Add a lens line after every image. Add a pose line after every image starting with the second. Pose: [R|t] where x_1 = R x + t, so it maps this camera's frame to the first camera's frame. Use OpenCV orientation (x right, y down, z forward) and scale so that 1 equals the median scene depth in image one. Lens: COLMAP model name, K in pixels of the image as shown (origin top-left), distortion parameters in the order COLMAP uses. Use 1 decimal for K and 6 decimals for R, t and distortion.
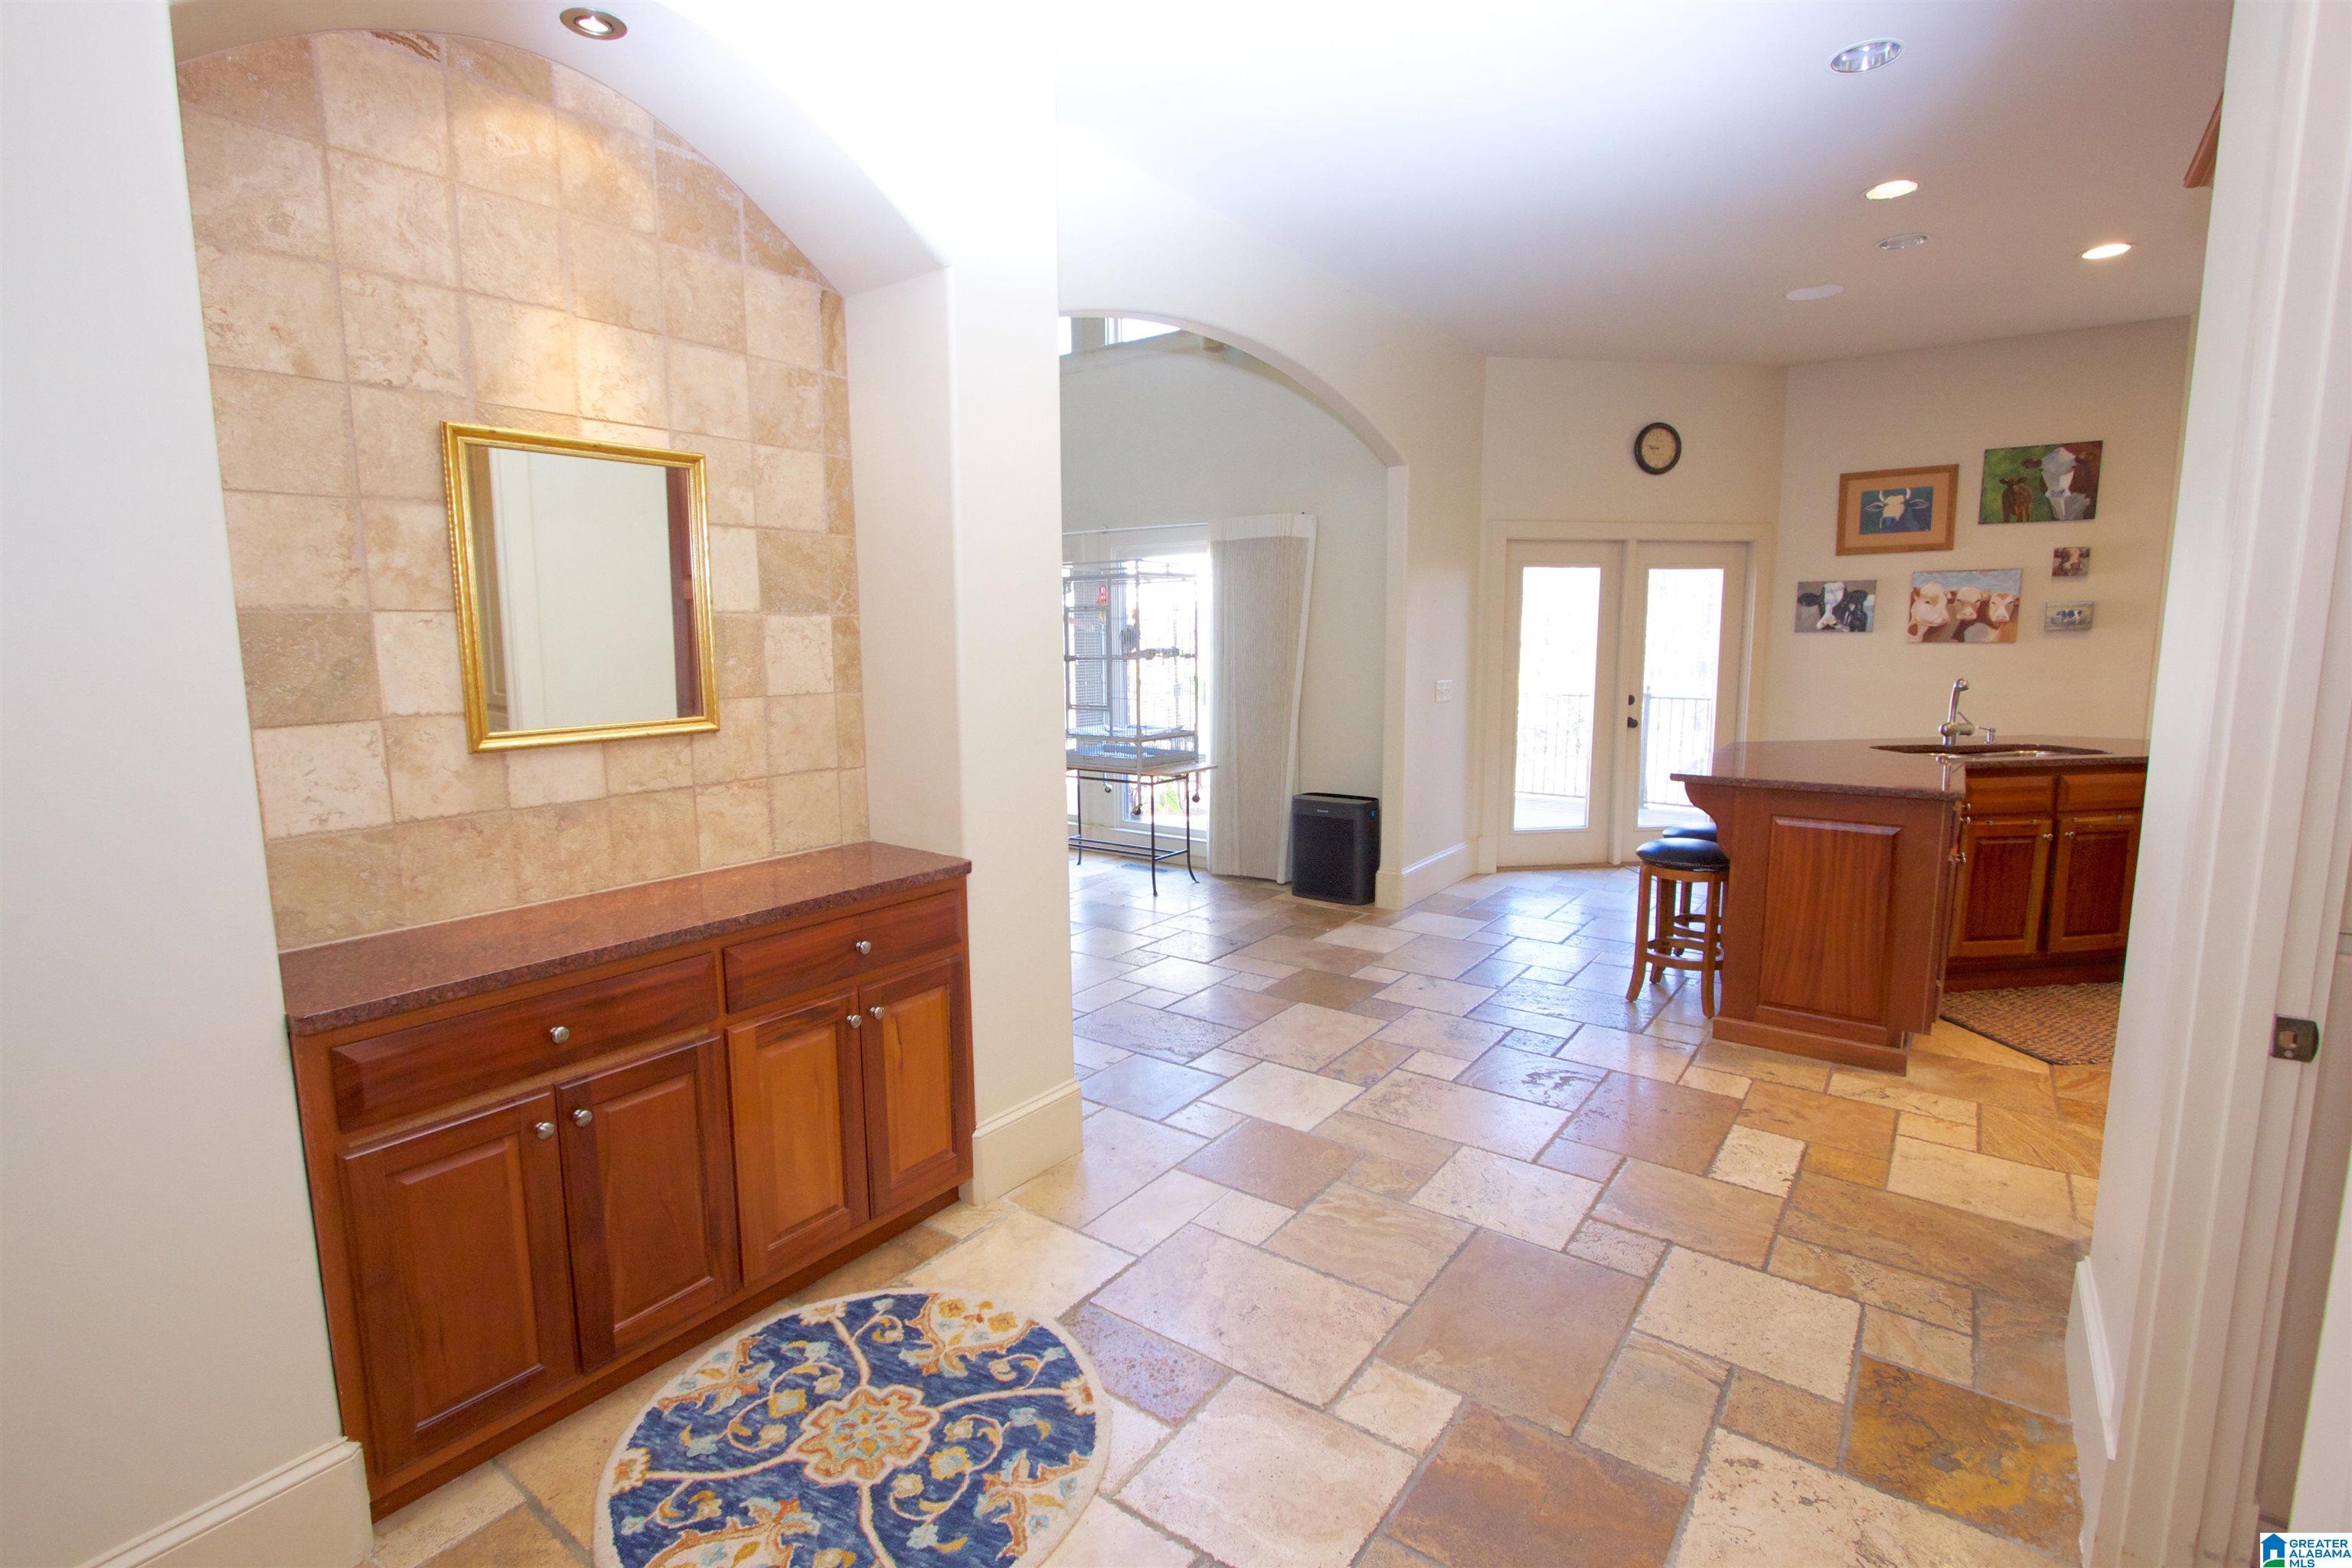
lens RADIAL K [[1085.0, 0, 1175.9], [0, 1085.0, 782.7], [0, 0, 1]] dist [-0.003044, -0.000306]
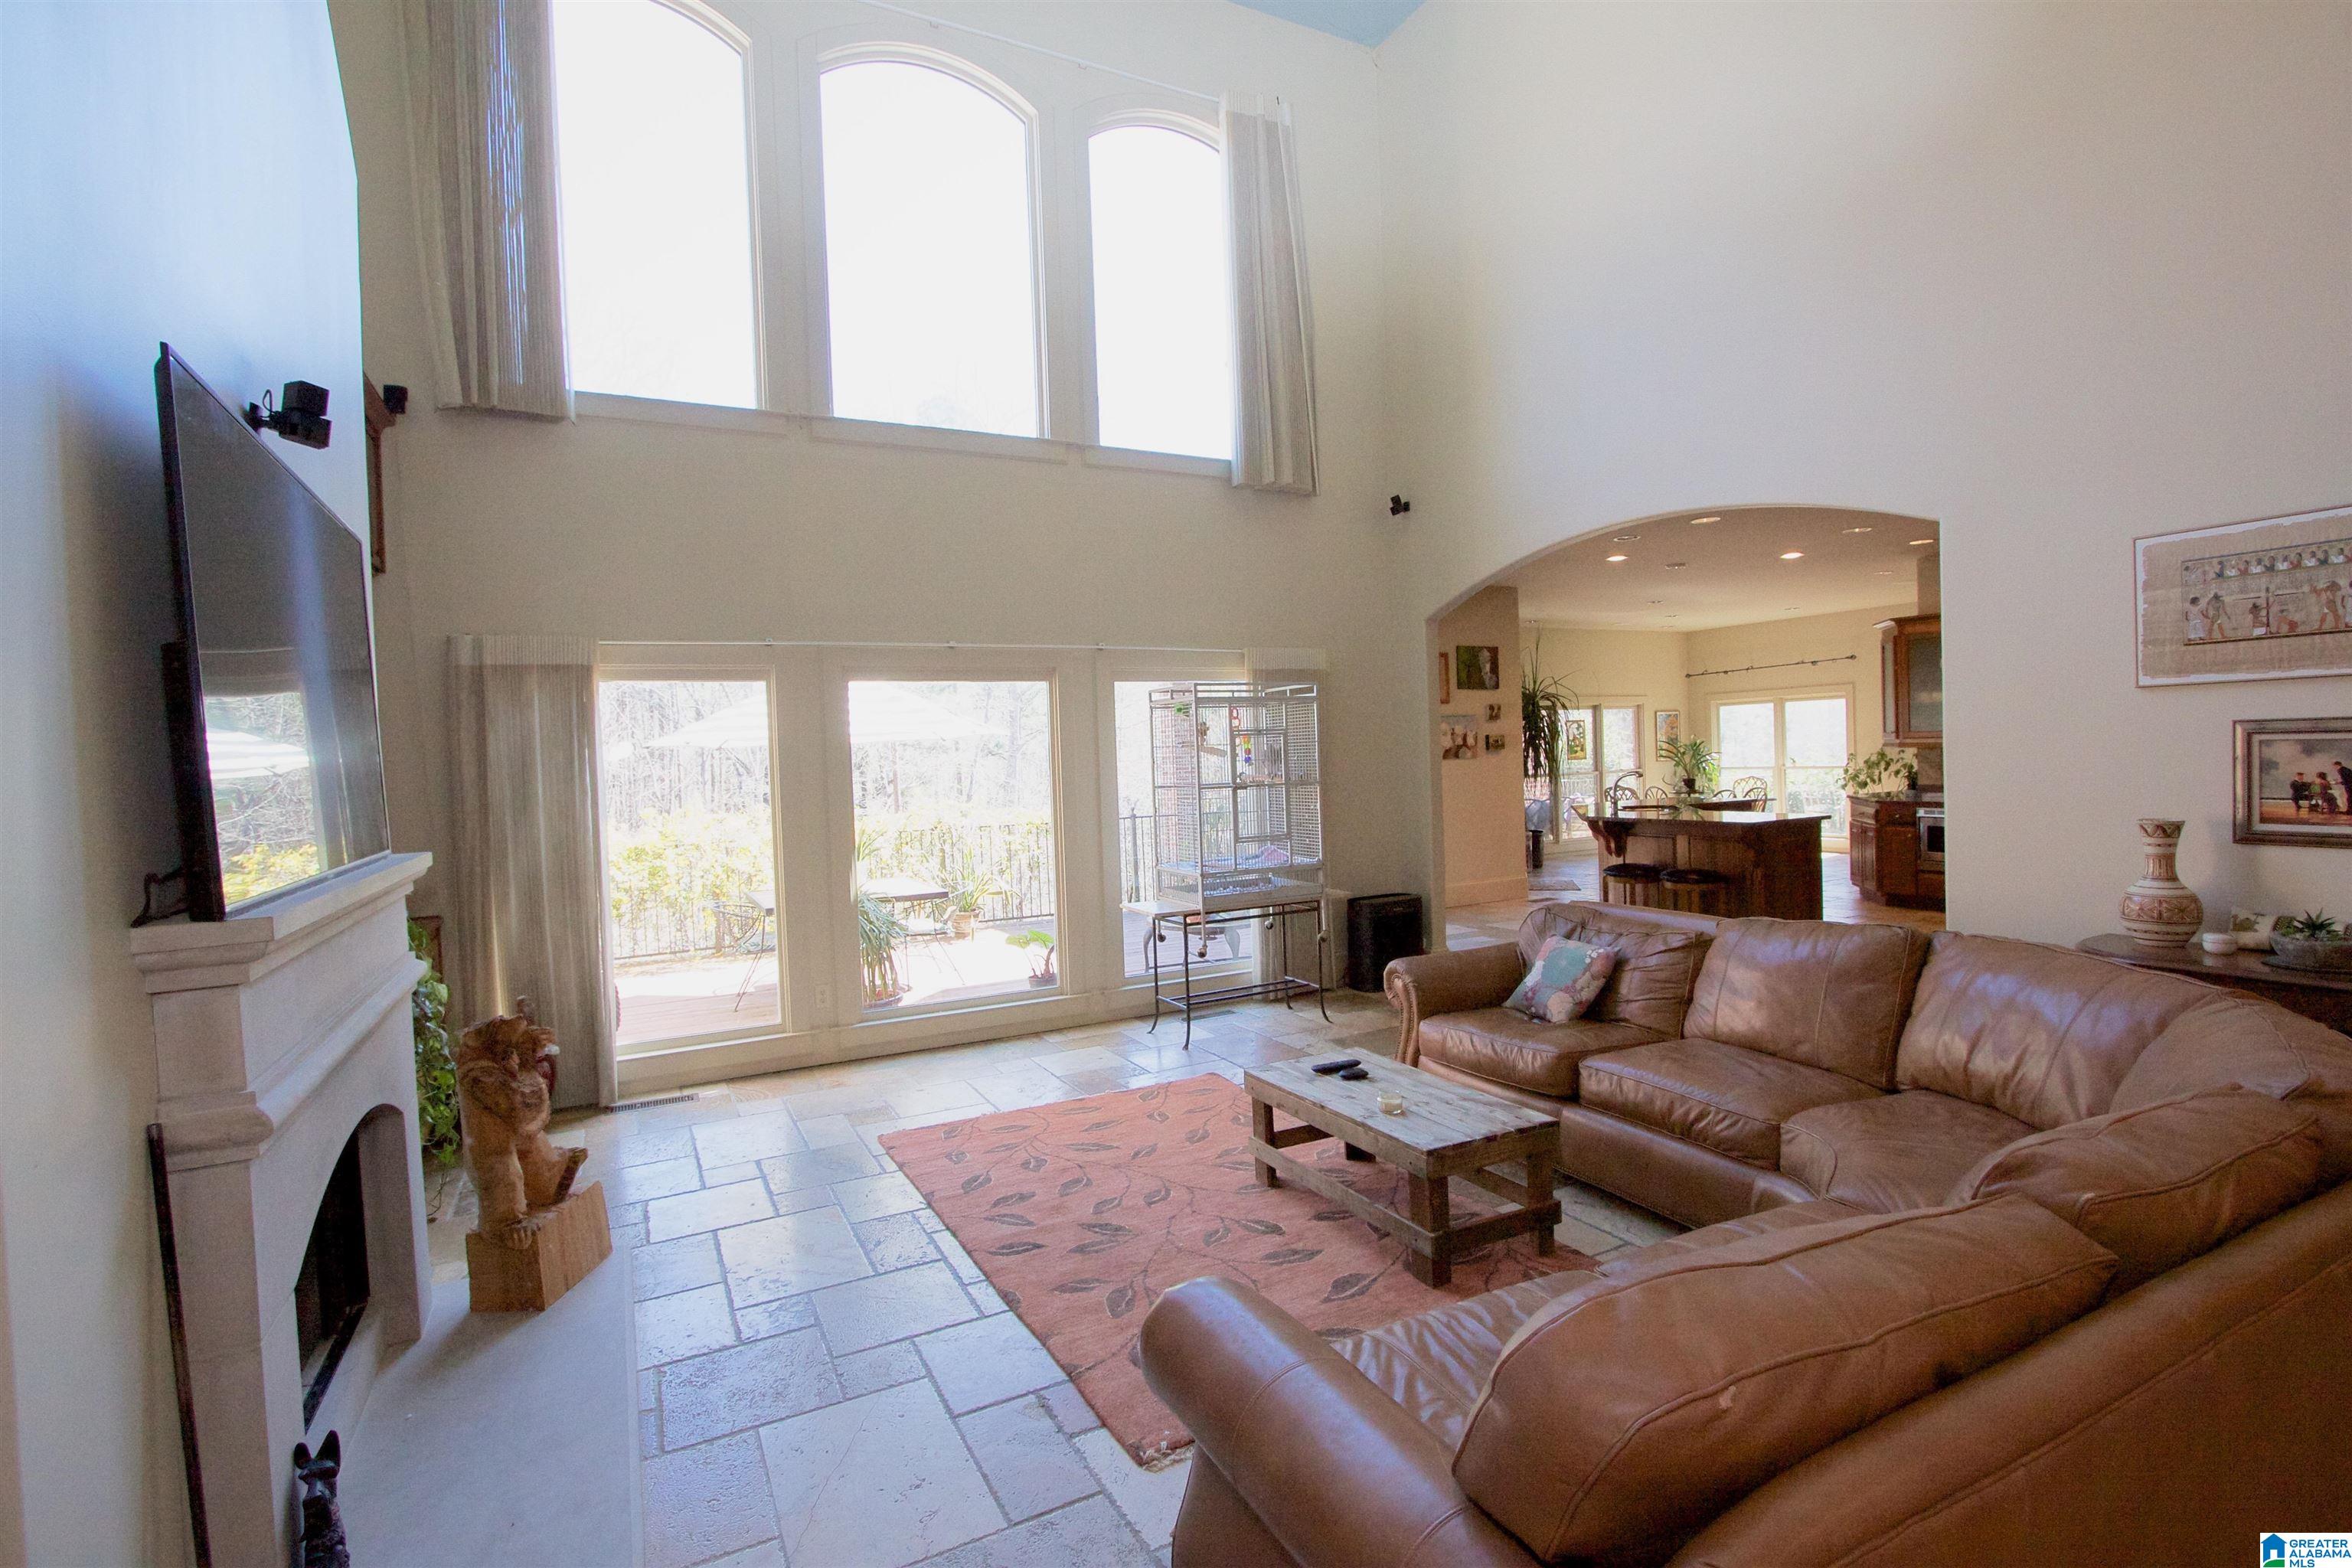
lens RADIAL K [[1085.0, 0, 1169.9], [0, 1085.0, 789.7], [0, 0, 1]] dist [-0.003044, -0.000306]
pose [[0.450812, -0.036998, 0.891852, -0.964593], [0.153629, 0.987447, -0.036693, -0.091075], [-0.879299, 0.153556, 0.450837, 0.658265]]
